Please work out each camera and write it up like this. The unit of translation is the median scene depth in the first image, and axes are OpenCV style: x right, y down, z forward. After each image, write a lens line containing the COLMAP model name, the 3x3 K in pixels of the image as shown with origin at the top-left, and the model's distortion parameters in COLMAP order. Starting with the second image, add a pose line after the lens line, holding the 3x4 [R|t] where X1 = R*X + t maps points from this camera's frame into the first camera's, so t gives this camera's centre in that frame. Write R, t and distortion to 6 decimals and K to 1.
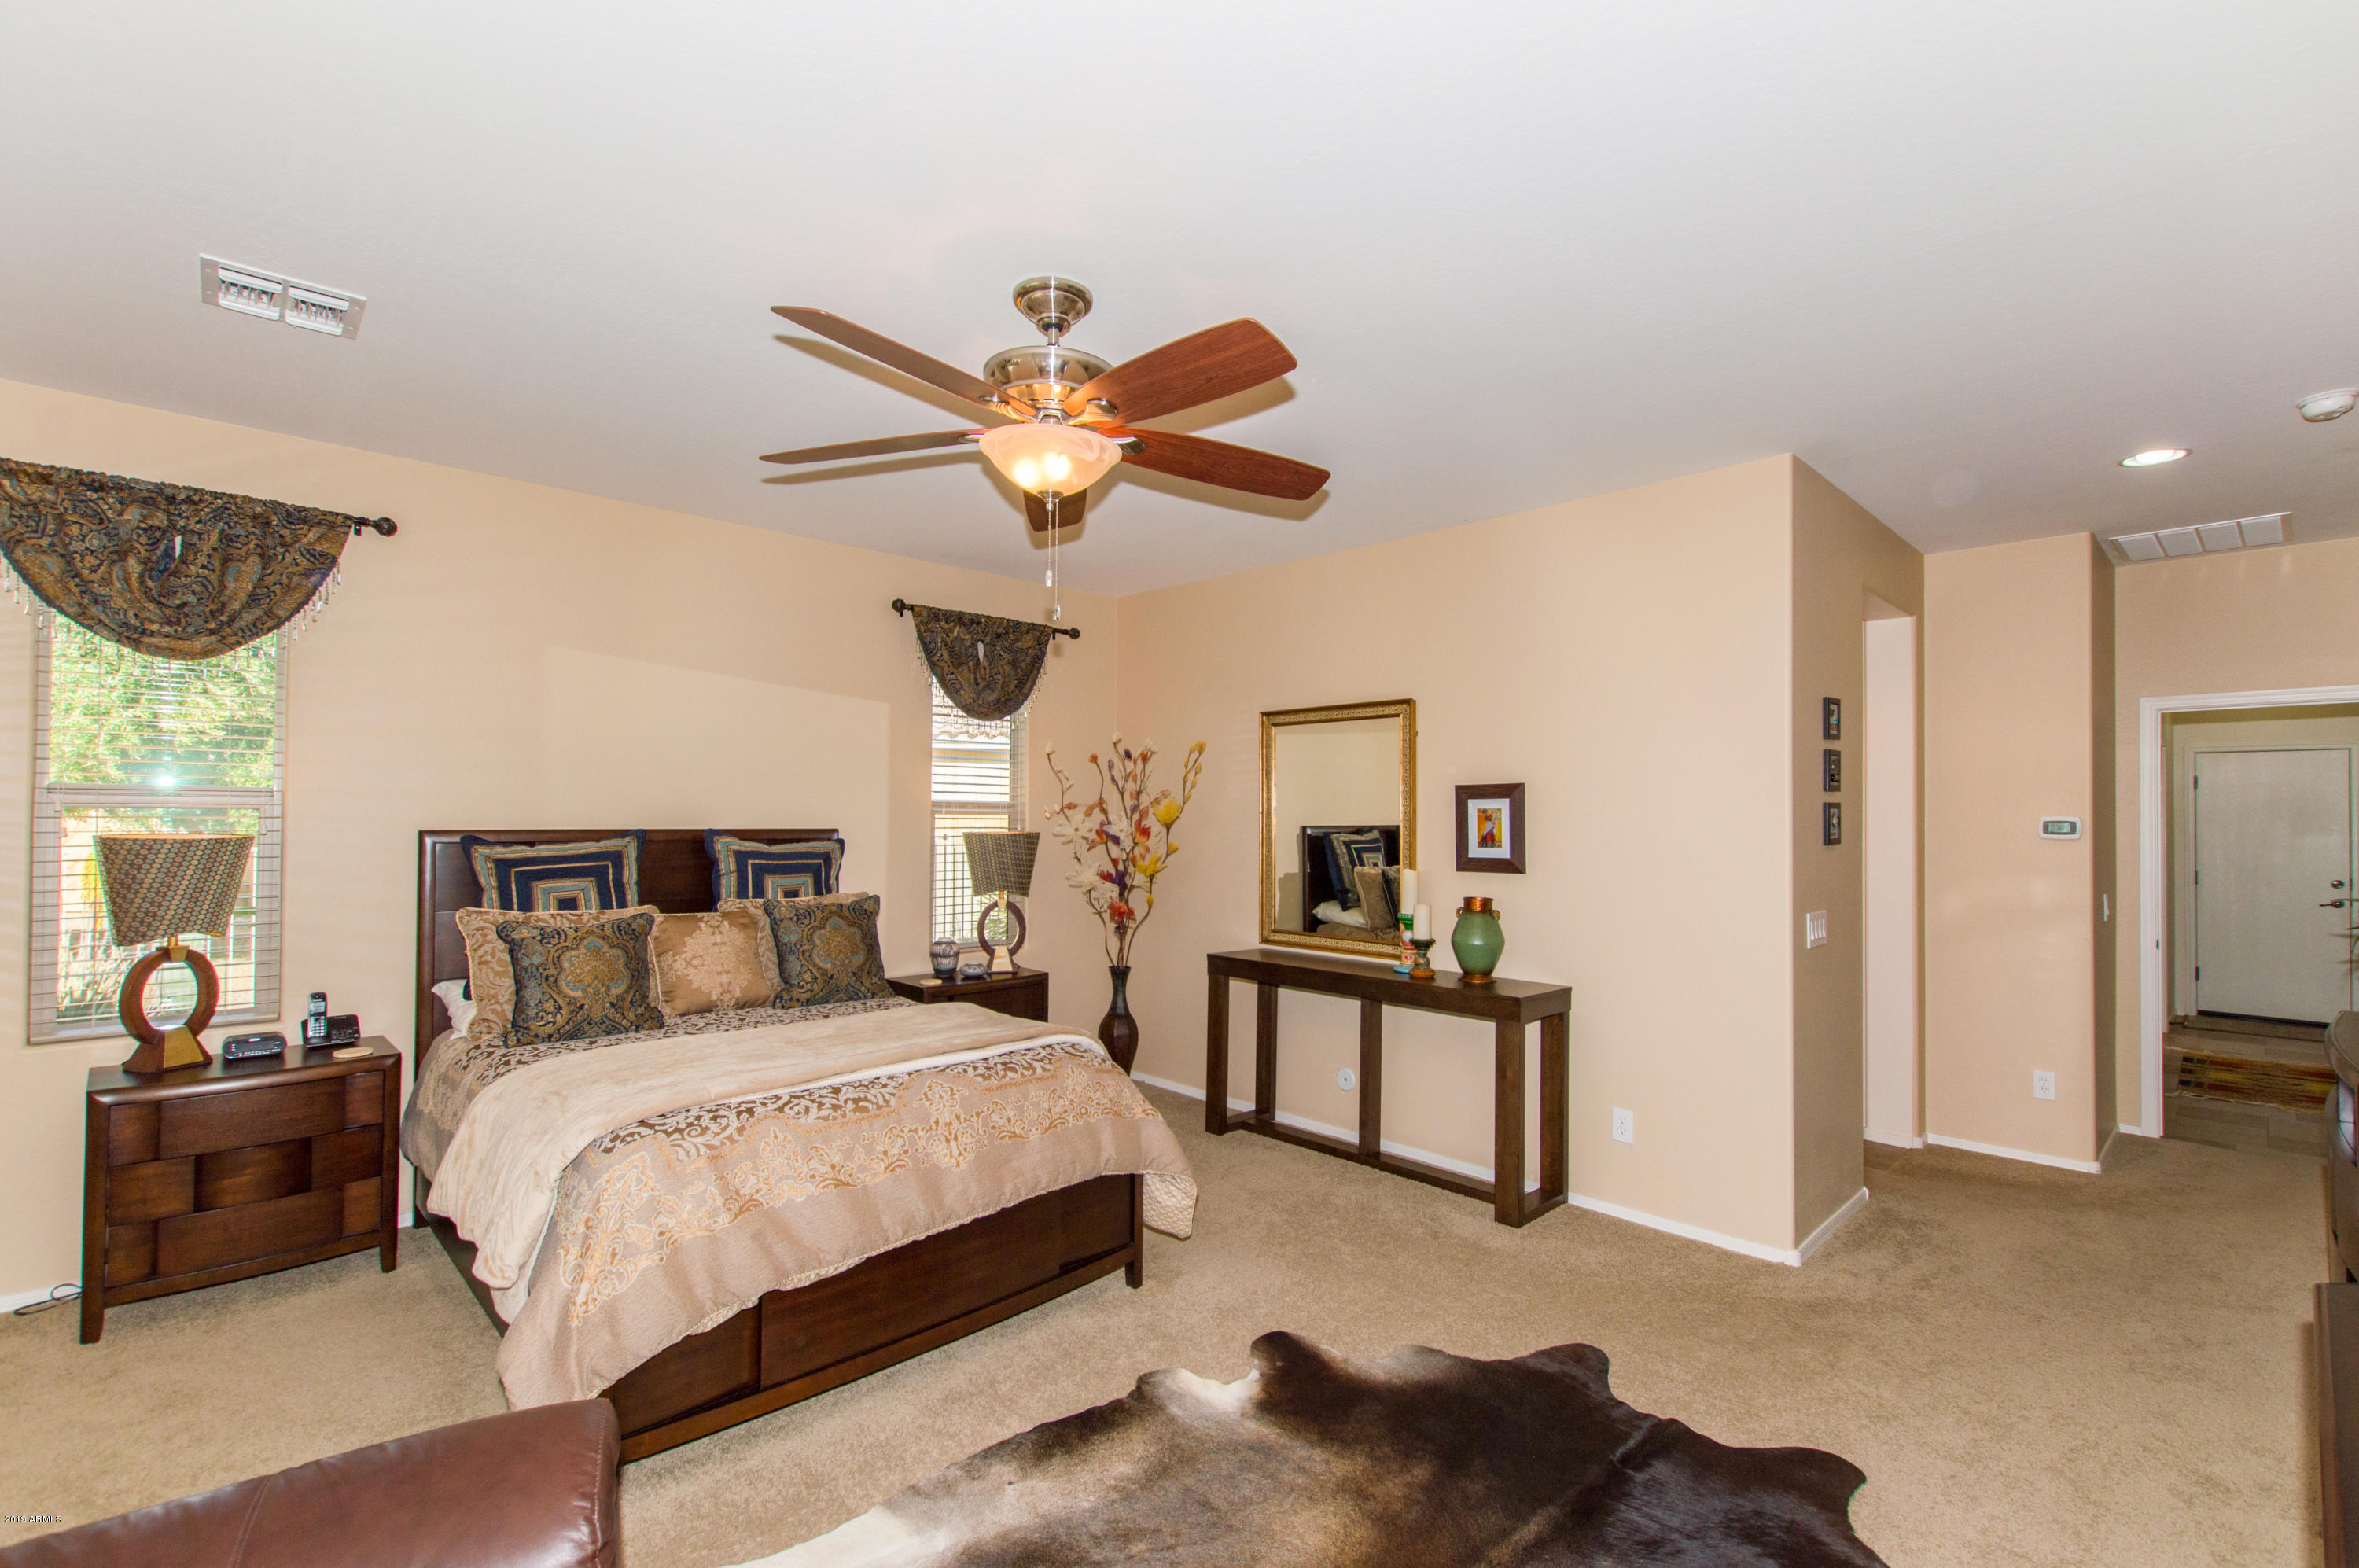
lens RADIAL K [[1038.4, 0, 1174.1], [0, 1038.4, 806.6], [0, 0, 1]] dist [0.002311, -0.000201]
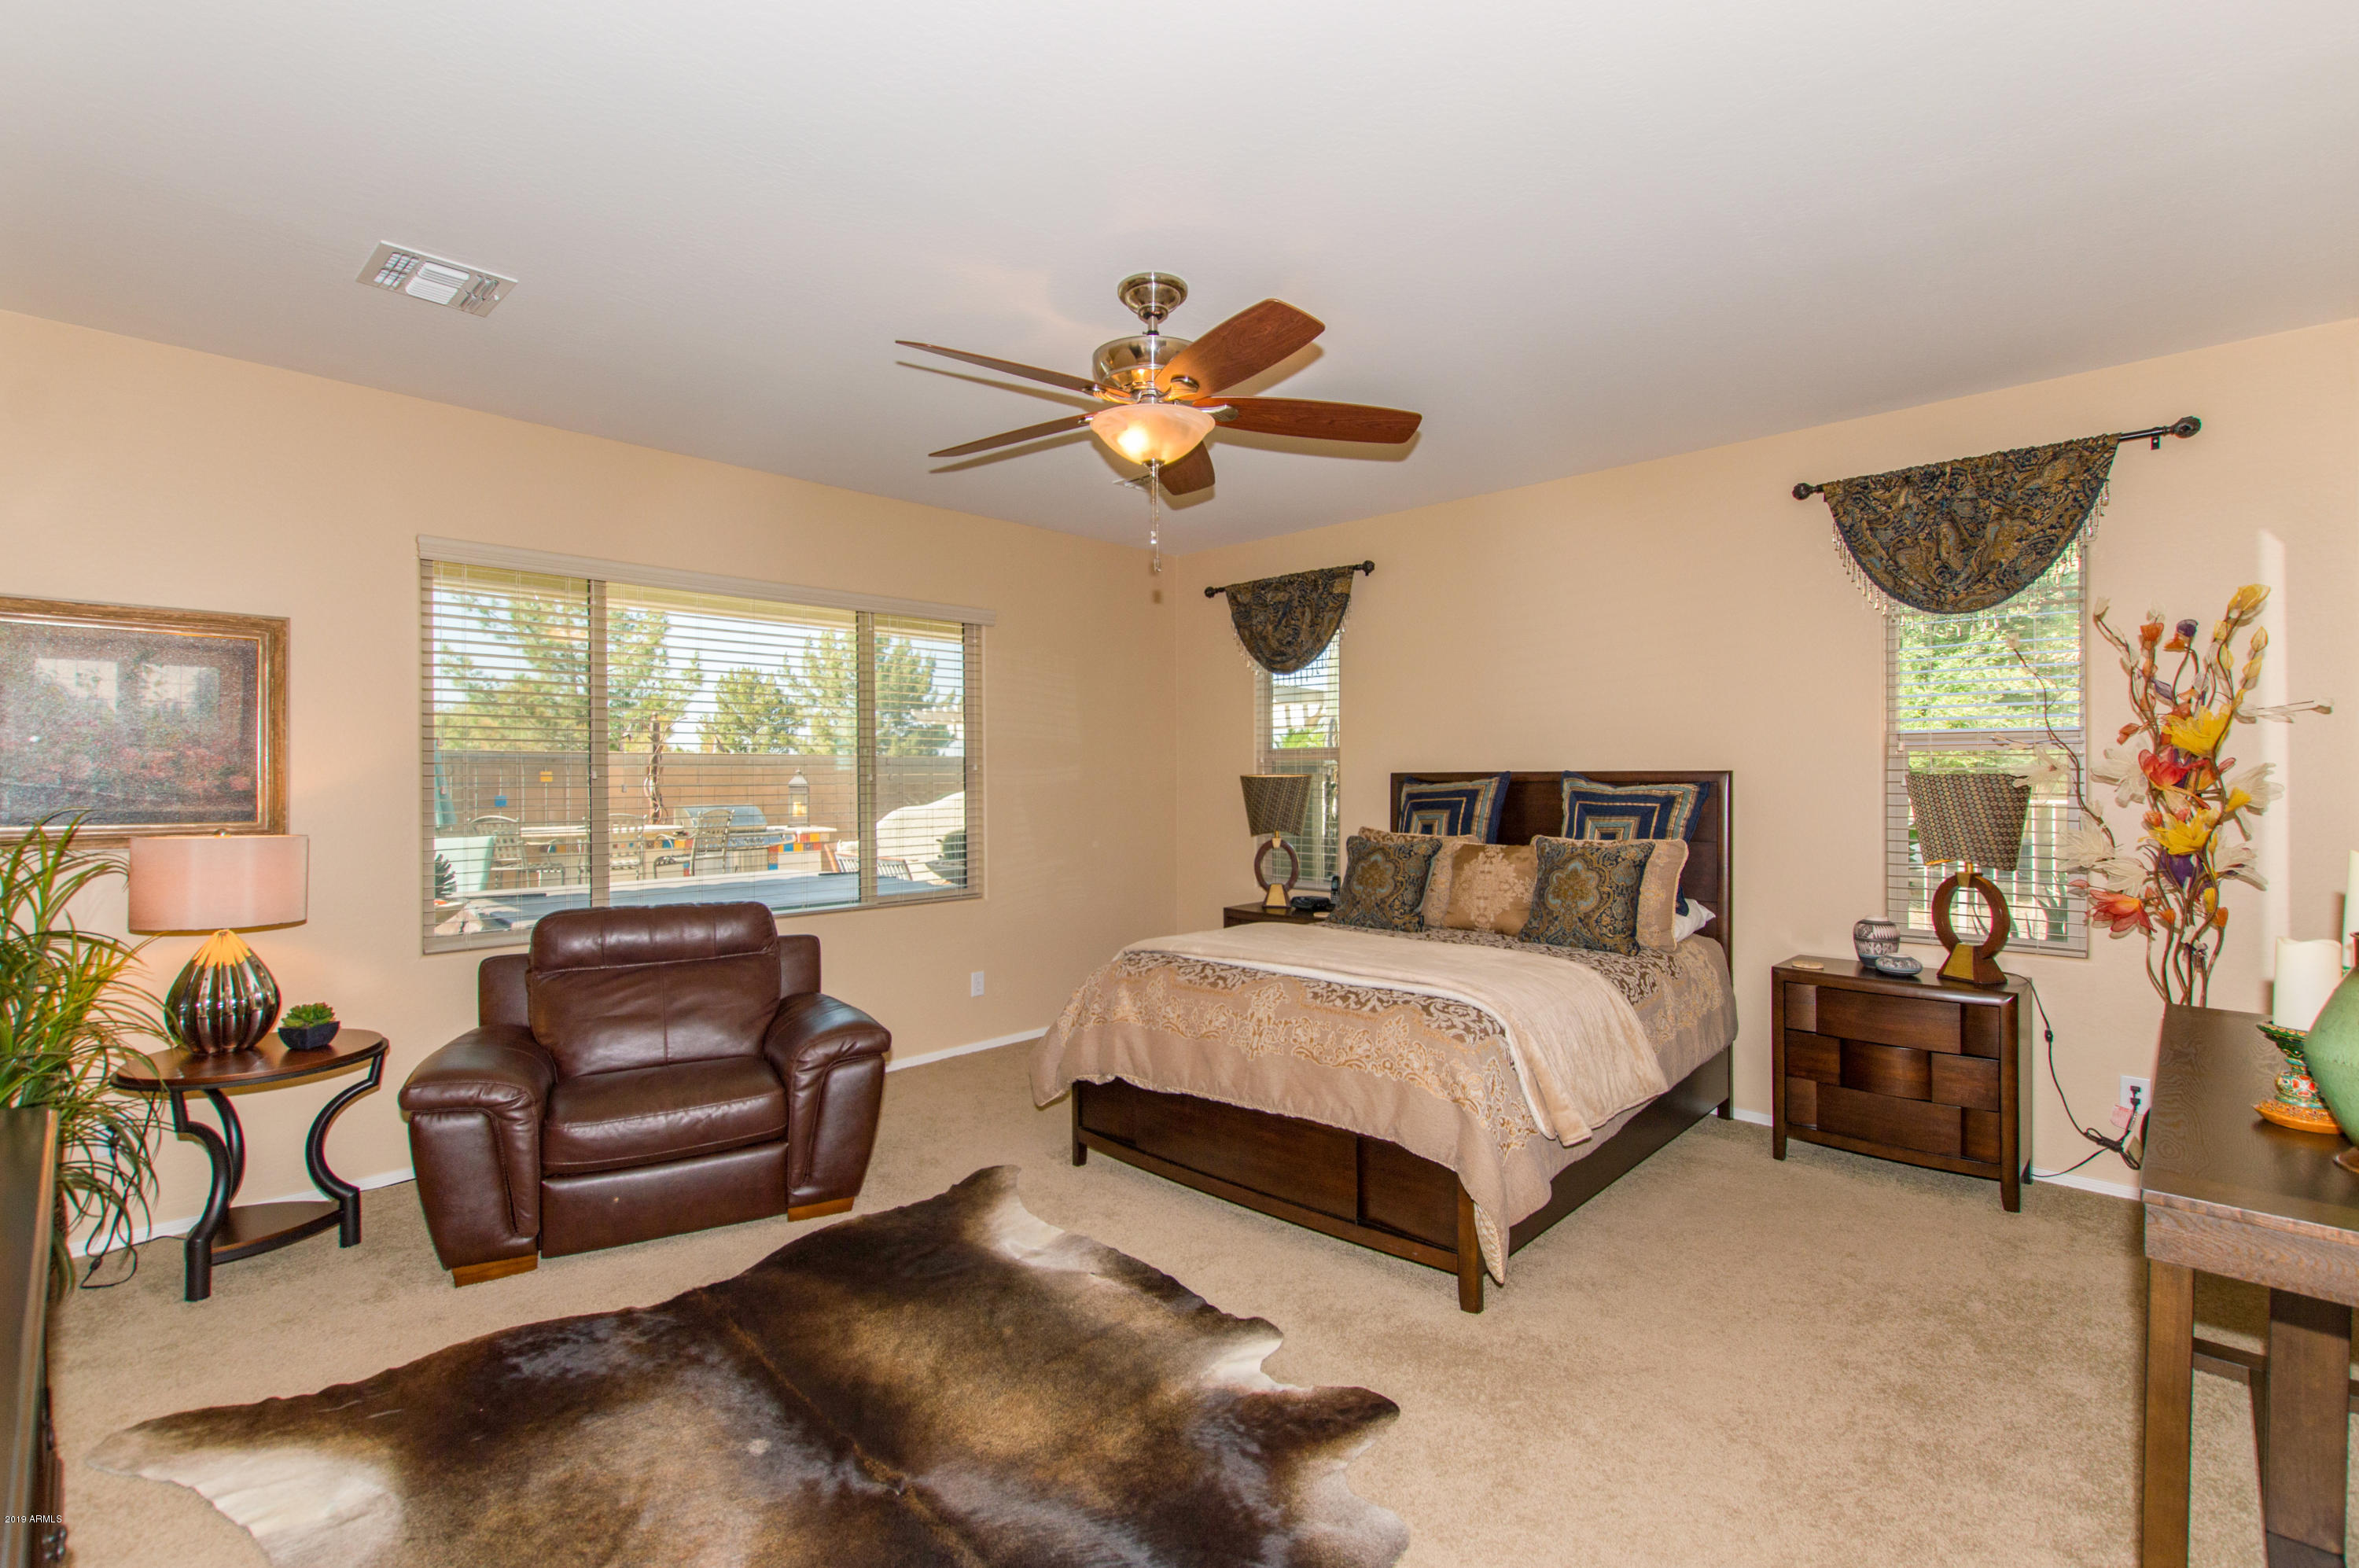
lens RADIAL K [[1036.1, 0, 1185.0], [0, 1036.1, 793.8], [0, 0, 1]] dist [-0.001558, -0.000420]
pose [[0.050302, 0.024379, -0.998436, 0.607830], [0.024085, 0.999382, 0.025616, 0.008875], [0.998444, -0.025336, 0.049683, 0.568878]]
